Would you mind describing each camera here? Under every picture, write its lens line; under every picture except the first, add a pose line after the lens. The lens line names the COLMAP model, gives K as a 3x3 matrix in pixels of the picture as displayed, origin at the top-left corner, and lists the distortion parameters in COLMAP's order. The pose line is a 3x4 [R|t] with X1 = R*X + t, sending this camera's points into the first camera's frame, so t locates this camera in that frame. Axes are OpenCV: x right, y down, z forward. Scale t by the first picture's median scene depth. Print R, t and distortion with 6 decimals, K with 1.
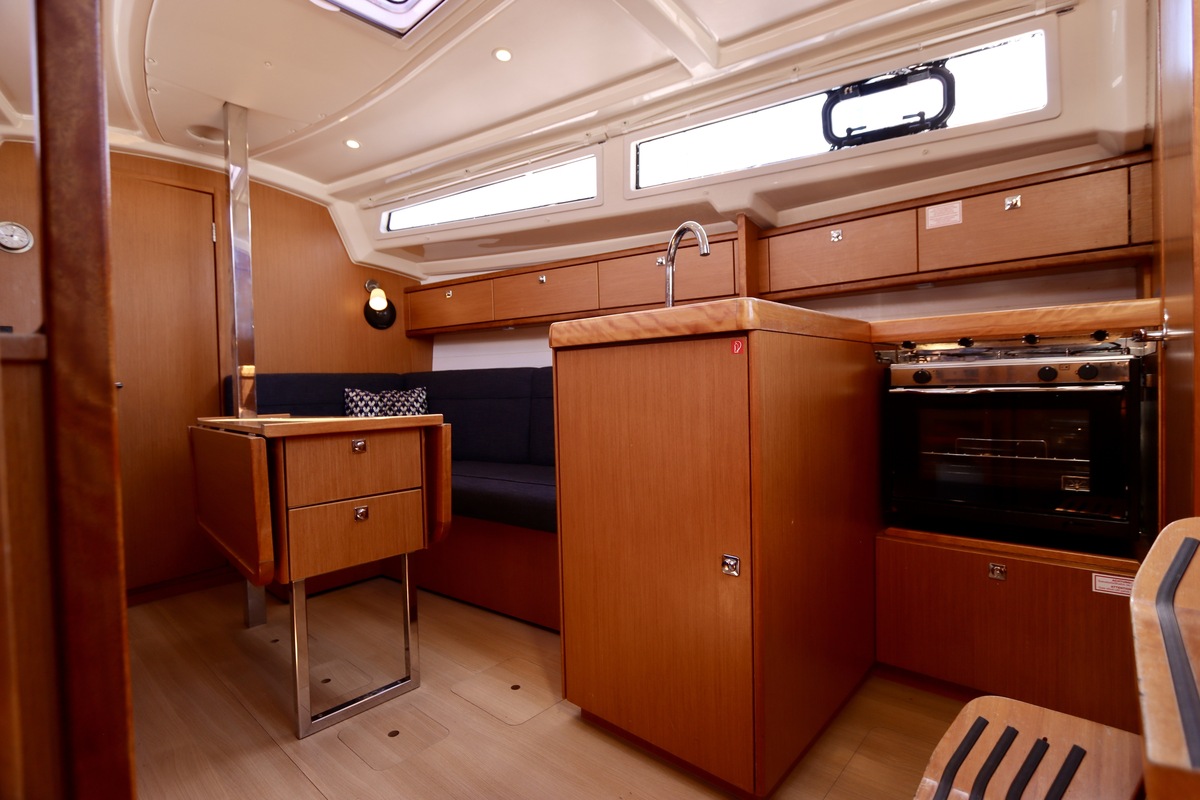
lens RADIAL K [[568.3, 0, 598.8], [0, 568.3, 396.3], [0, 0, 1]] dist [-0.020133, 0.003983]
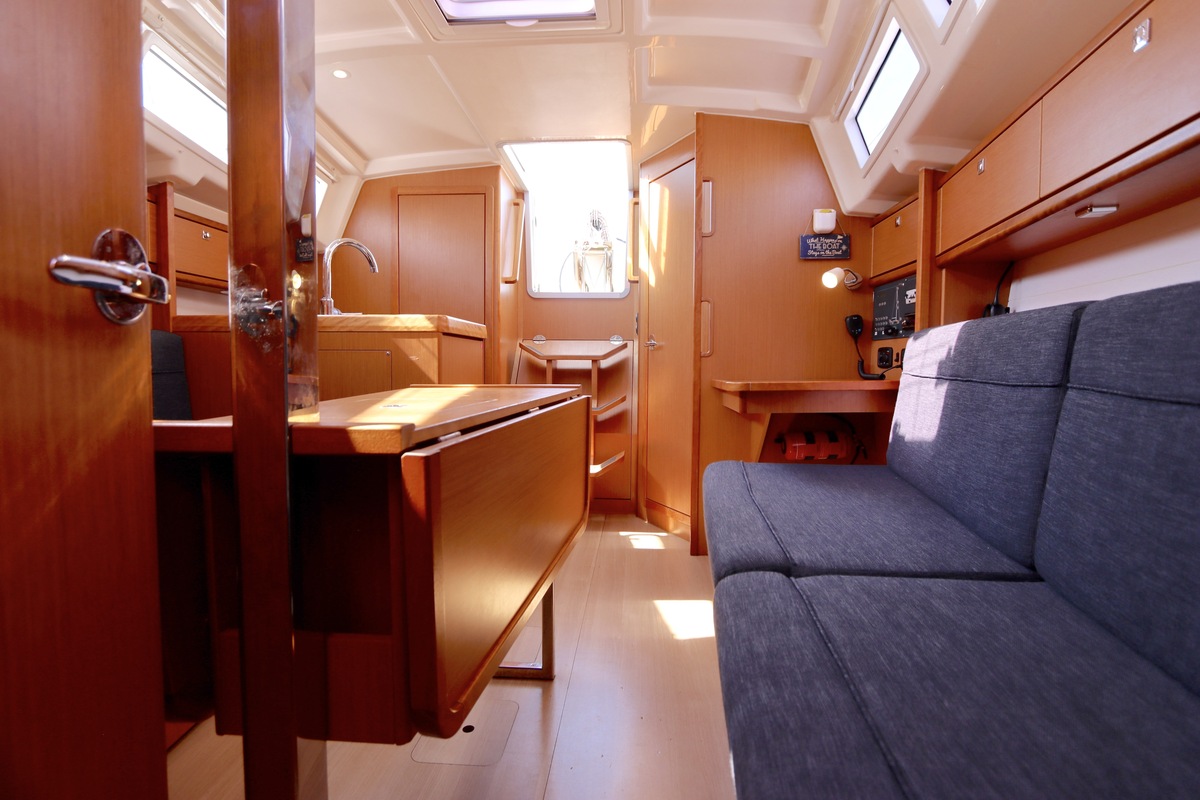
lens RADIAL K [[568.3, 0, 600.3], [0, 568.3, 394.5], [0, 0, 1]] dist [-0.020133, 0.003983]
pose [[-0.617043, -0.019932, 0.786677, -0.937406], [0.026144, 0.998608, 0.045809, 0.009989], [-0.786495, 0.048833, -0.615663, 1.026948]]
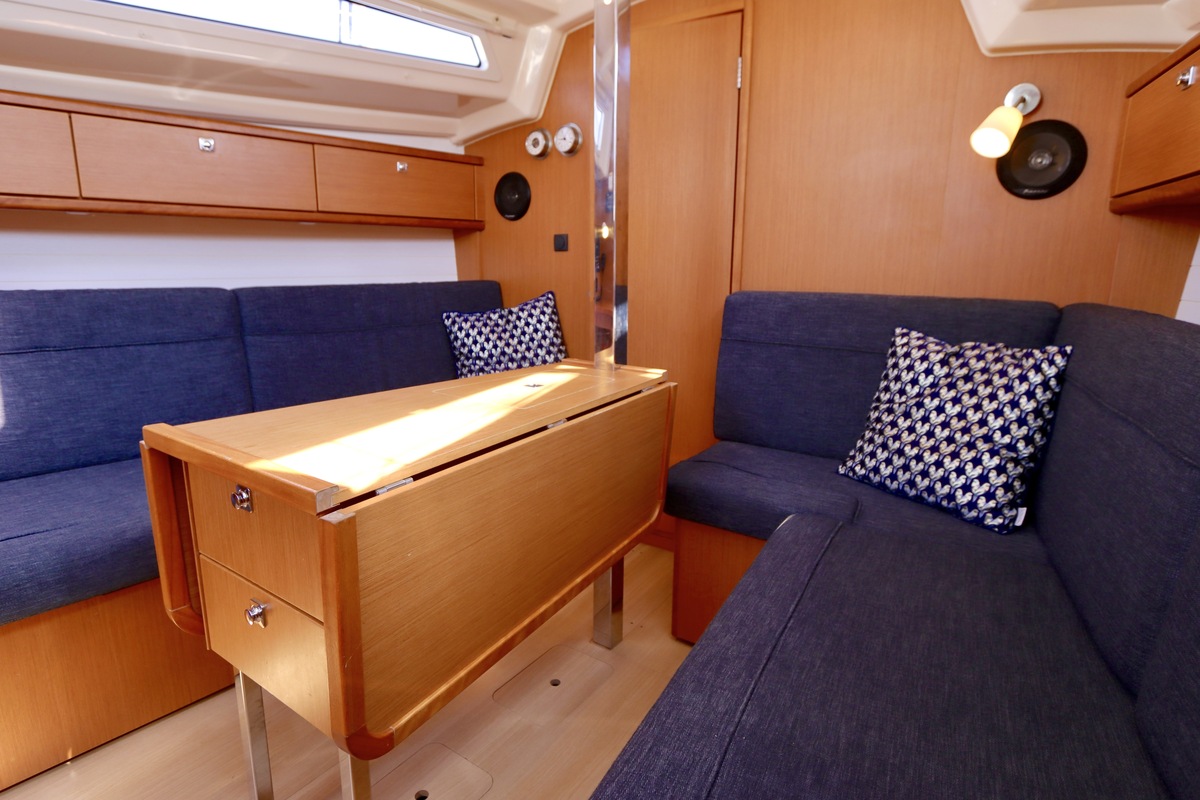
lens RADIAL K [[630.6, 0, 602.1], [0, 630.6, 393.2], [0, 0, 1]] dist [-0.012150, -0.000866]
pose [[0.126992, 0.233362, -0.964062, 0.115619], [-0.029688, 0.972390, 0.231467, -0.107681], [0.991459, -0.000773, 0.130414, 0.873957]]
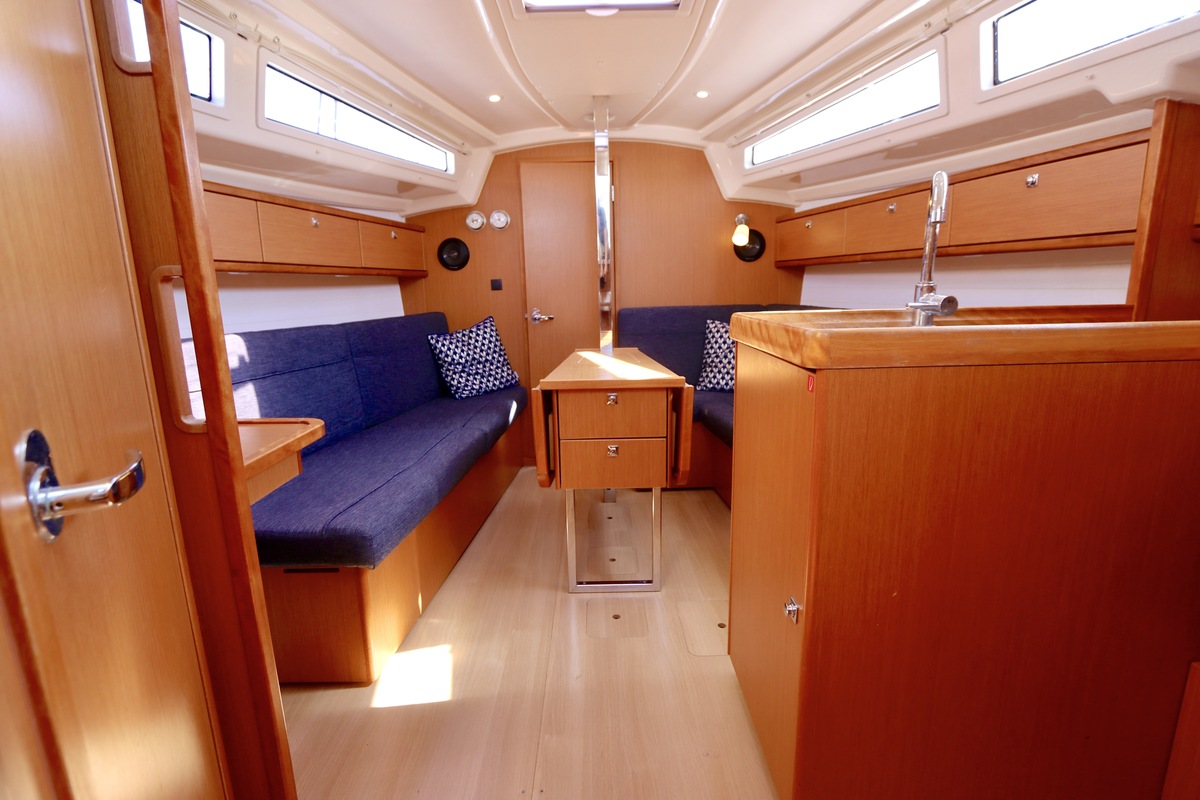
lens RADIAL K [[568.3, 0, 599.8], [0, 568.3, 397.2], [0, 0, 1]] dist [-0.020133, 0.003983]
pose [[0.675261, 0.154306, -0.721258, 0.326929], [-0.008827, 0.979492, 0.201289, -0.119049], [0.737526, -0.129556, 0.662775, 0.097518]]
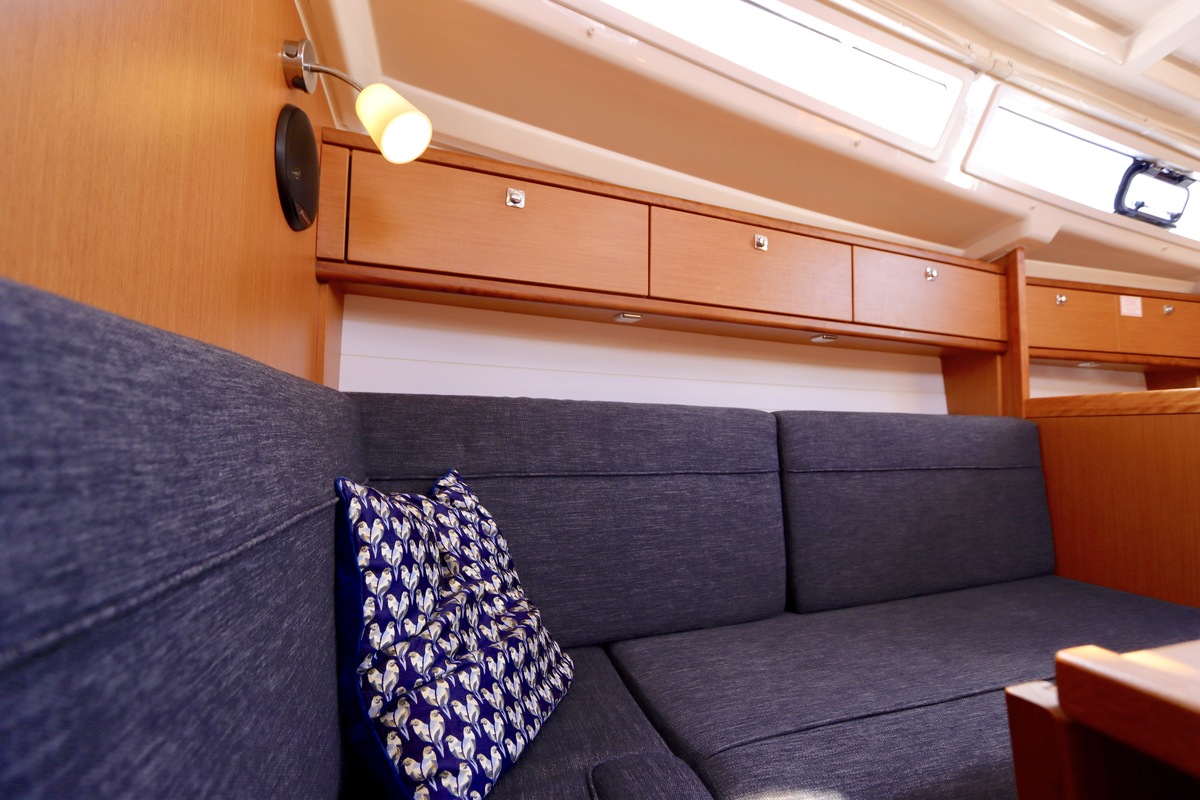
lens RADIAL K [[568.3, 0, 604.7], [0, 568.3, 394.3], [0, 0, 1]] dist [-0.020133, 0.003983]
pose [[0.563776, 0.091344, 0.820861, -0.750691], [-0.009083, 0.994491, -0.104427, -0.014584], [-0.825878, 0.051418, 0.561500, 1.049504]]
